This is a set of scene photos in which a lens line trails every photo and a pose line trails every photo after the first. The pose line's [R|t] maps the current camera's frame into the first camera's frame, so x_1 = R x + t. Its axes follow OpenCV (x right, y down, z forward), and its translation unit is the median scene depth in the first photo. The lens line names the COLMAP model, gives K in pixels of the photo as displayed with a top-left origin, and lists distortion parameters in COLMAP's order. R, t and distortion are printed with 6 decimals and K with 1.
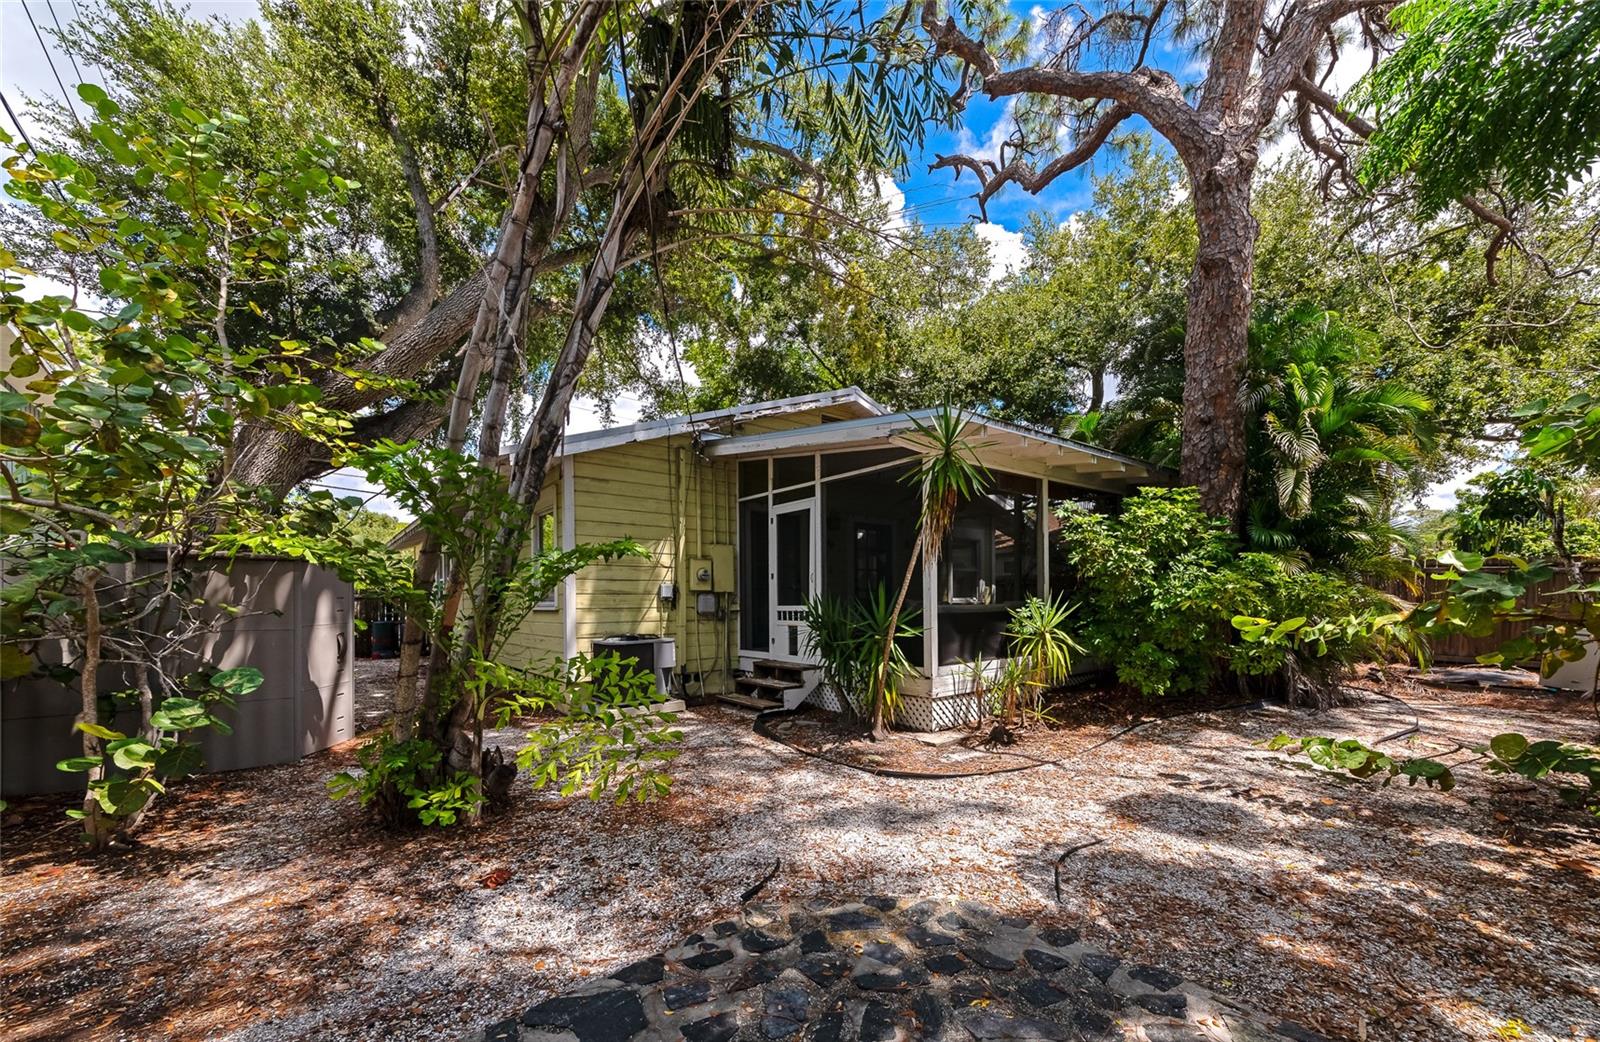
lens RADIAL K [[621.8, 0, 781.4], [0, 621.8, 607.4], [0, 0, 1]] dist [-0.000244, -0.000302]
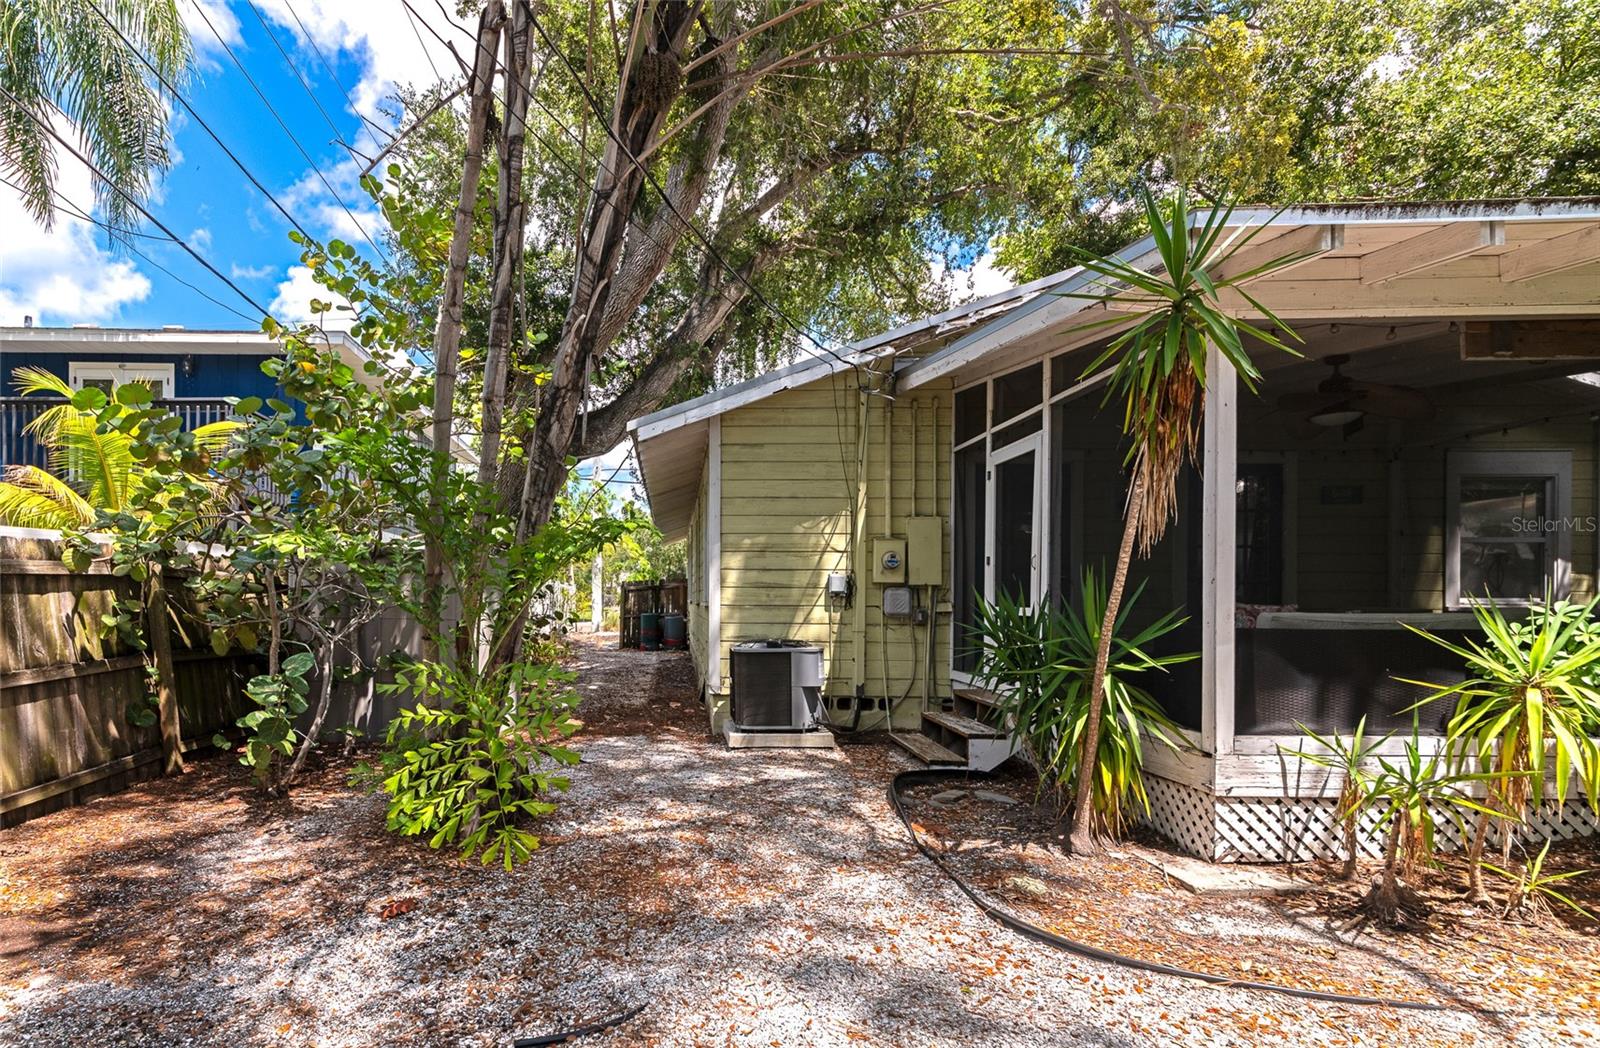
lens RADIAL K [[725.9, 0, 799.4], [0, 725.9, 603.3], [0, 0, 1]] dist [-0.001075, -0.000019]
pose [[0.765108, 0.019141, -0.643617, 0.345223], [-0.016290, 0.999814, 0.010370, -0.011474], [0.643696, 0.002550, 0.765277, 0.310946]]
